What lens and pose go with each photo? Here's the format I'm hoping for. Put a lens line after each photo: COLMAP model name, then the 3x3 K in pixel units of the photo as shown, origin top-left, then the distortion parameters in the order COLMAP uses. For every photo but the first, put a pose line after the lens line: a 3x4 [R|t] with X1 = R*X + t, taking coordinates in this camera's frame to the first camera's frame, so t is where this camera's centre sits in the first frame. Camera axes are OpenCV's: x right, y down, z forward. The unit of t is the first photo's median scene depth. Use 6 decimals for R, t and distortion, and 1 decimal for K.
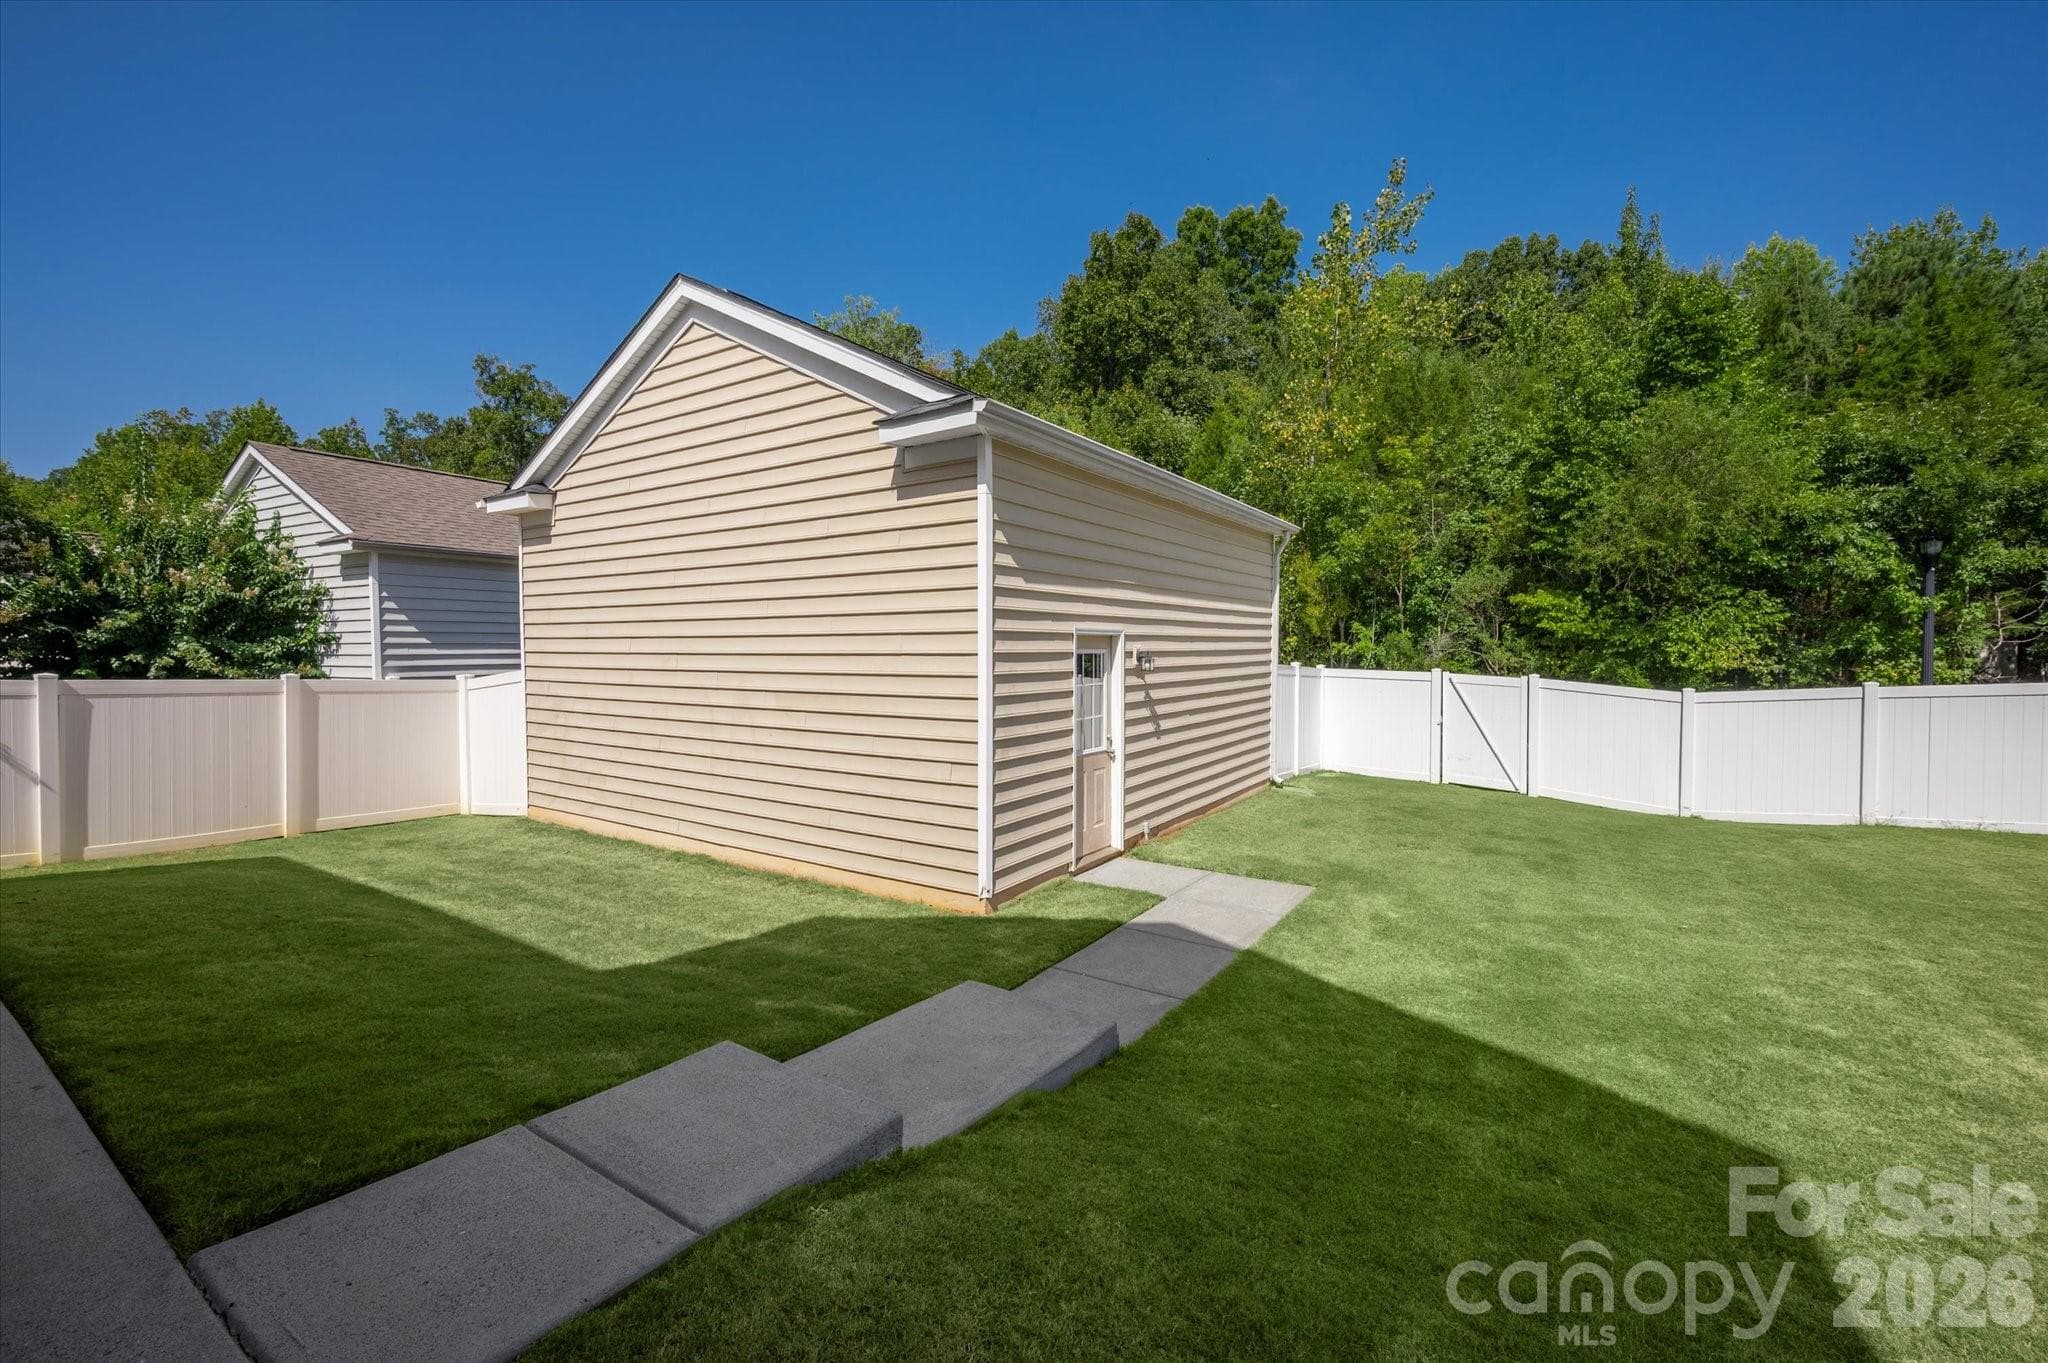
lens RADIAL K [[837.1, 0, 1046.5], [0, 837.1, 662.3], [0, 0, 1]] dist [-0.004137, 0.000271]
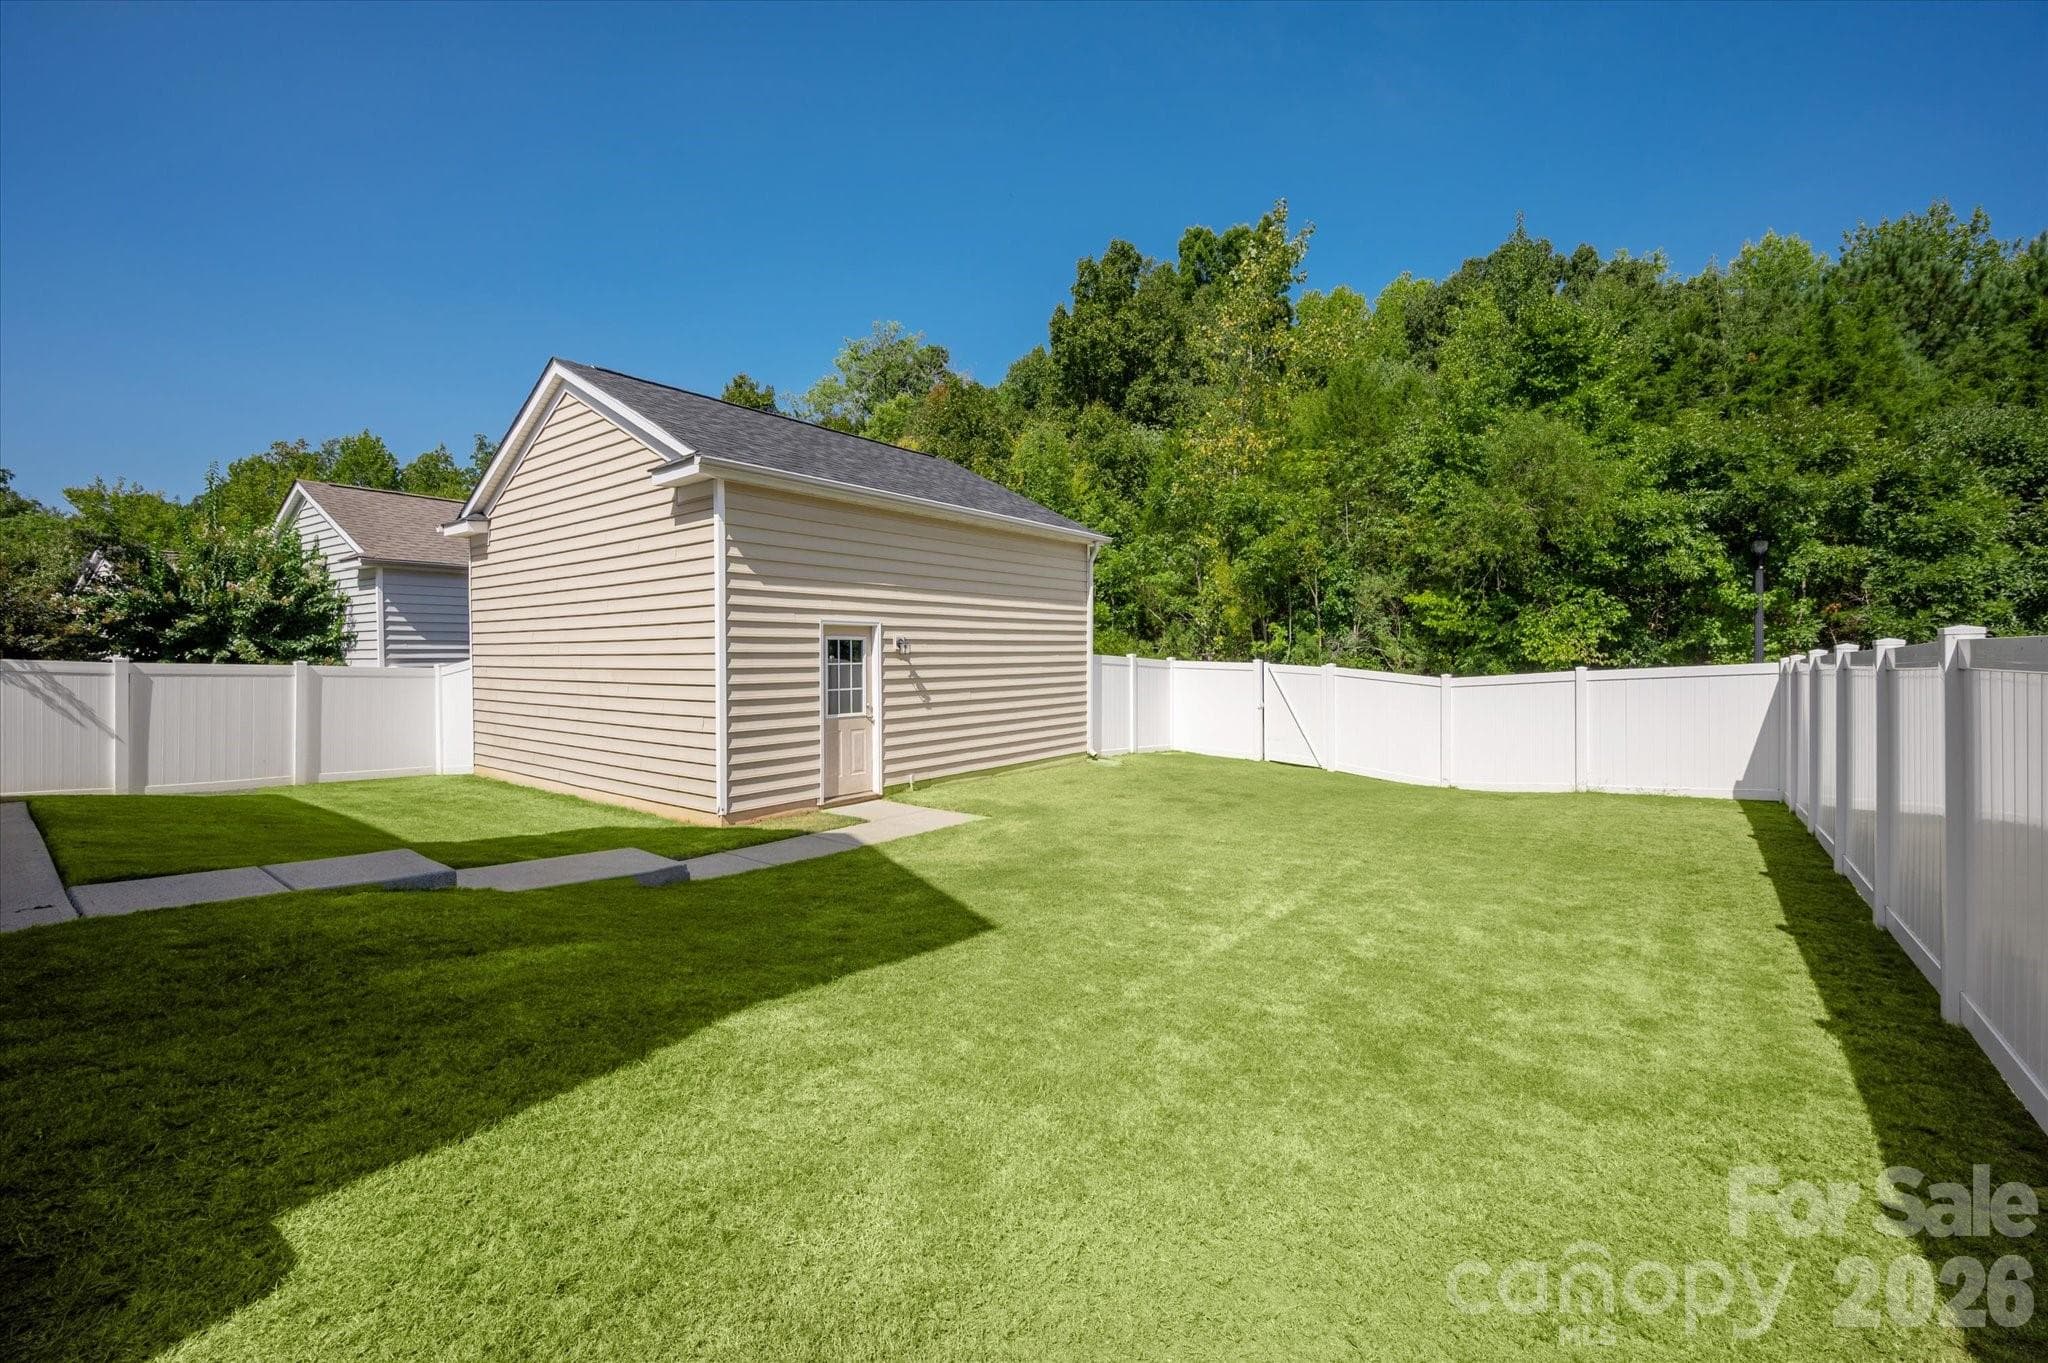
lens RADIAL K [[837.1, 0, 1042.8], [0, 837.1, 656.6], [0, 0, 1]] dist [-0.004137, 0.000271]
pose [[0.996649, -0.002021, -0.081771, 0.454230], [0.000742, 0.999877, -0.015675, 0.035378], [0.081792, 0.015562, 0.996528, -0.262650]]
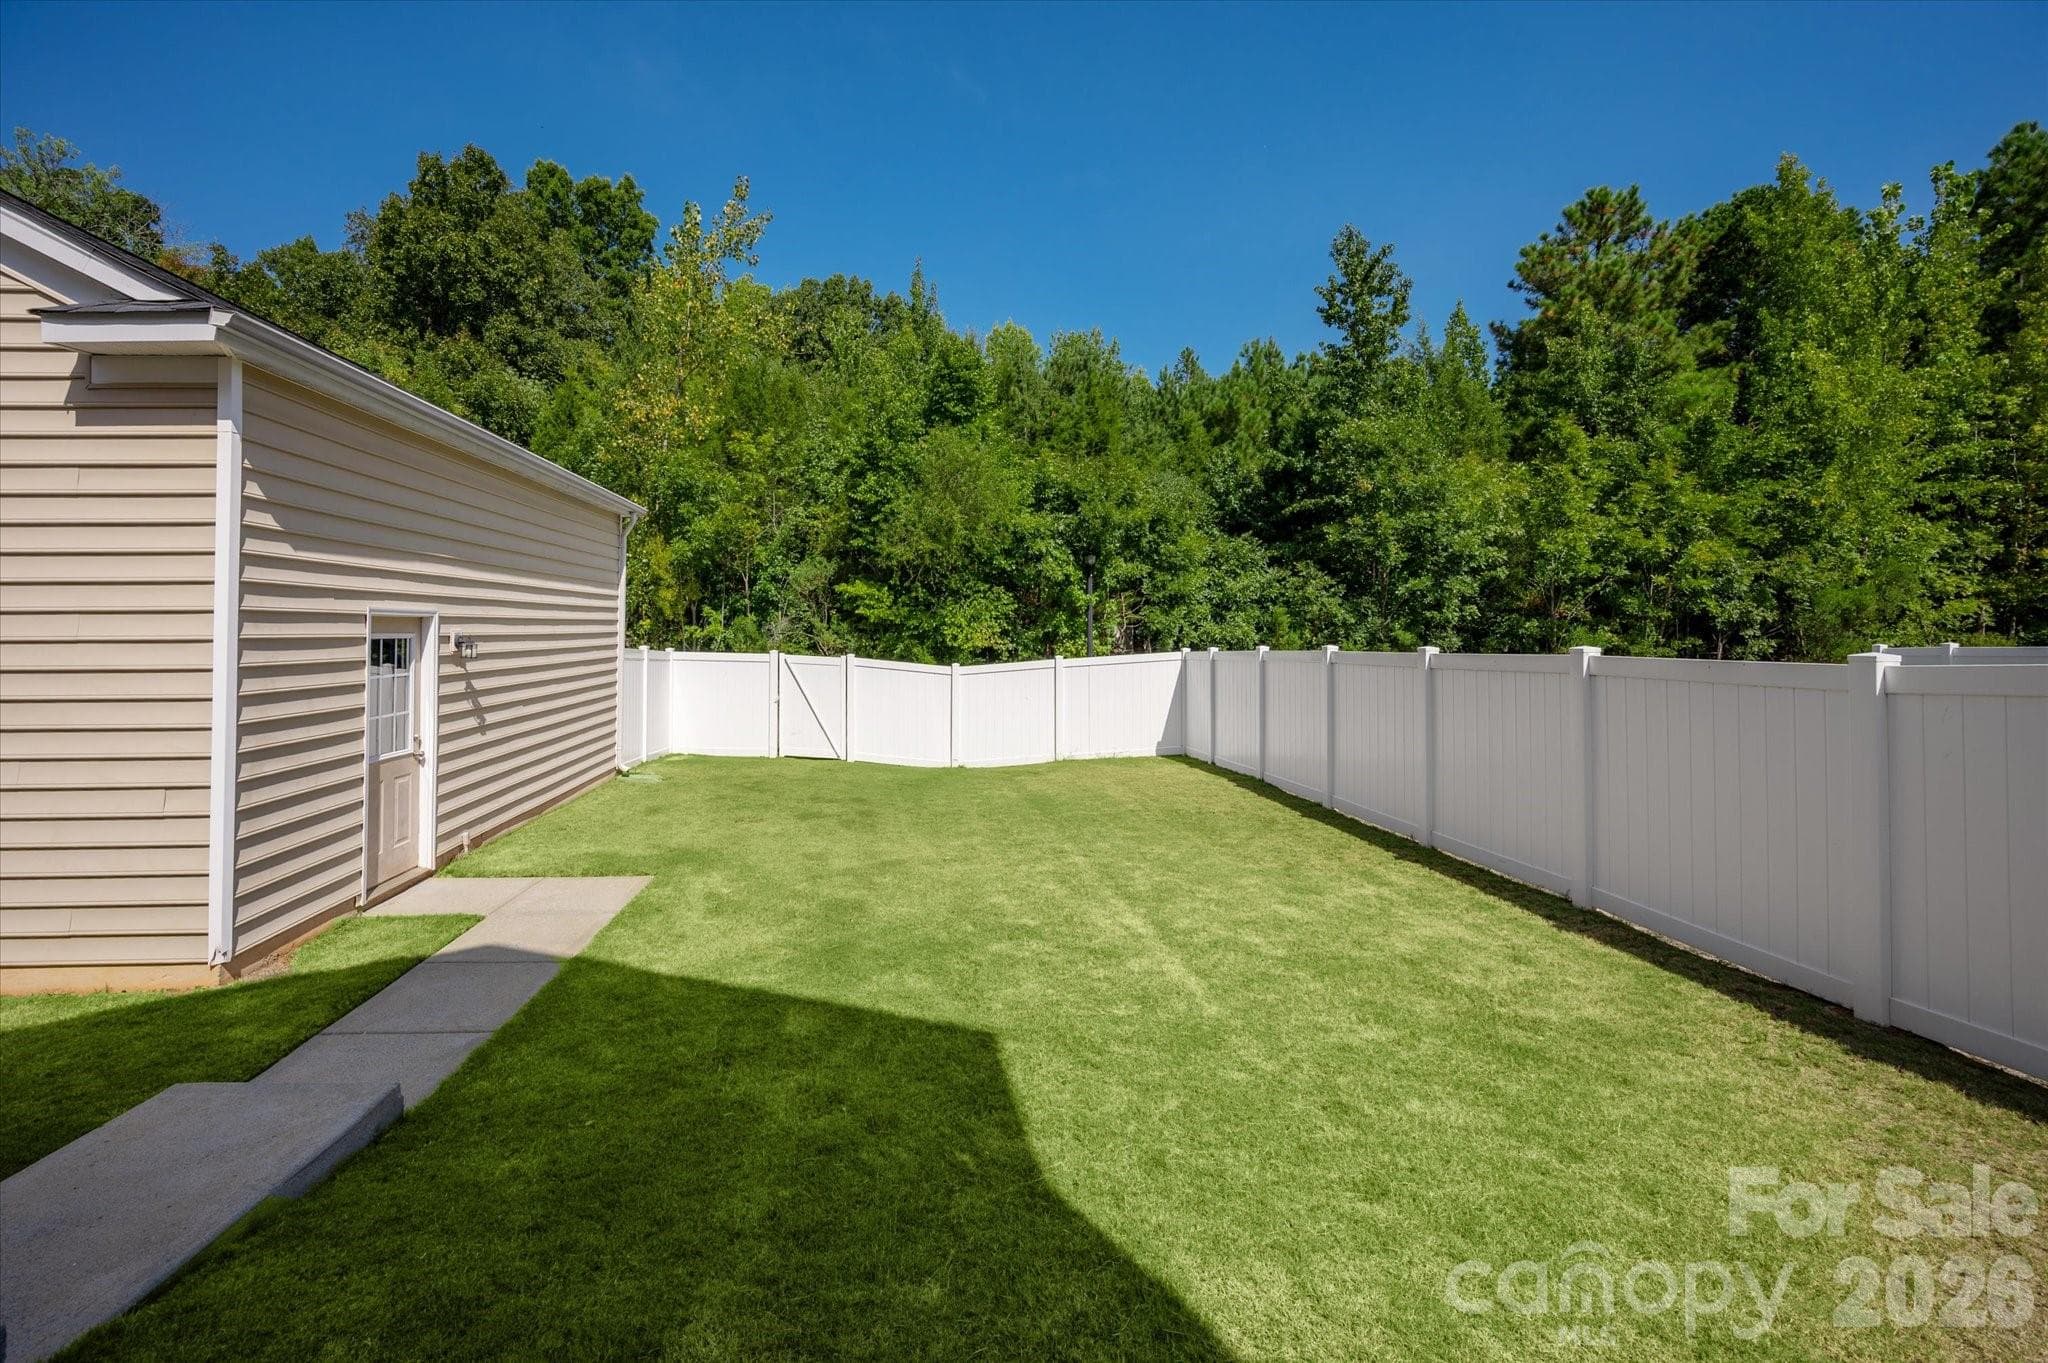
lens RADIAL K [[837.1, 0, 940.5], [0, 837.1, 611.0], [0, 0, 1]] dist [-0.004137, 0.000271]
pose [[0.811622, 0.012210, 0.584056, 0.009677], [0.011948, 0.999225, -0.037493, -0.000188], [-0.584061, 0.037409, 0.810847, -0.001572]]
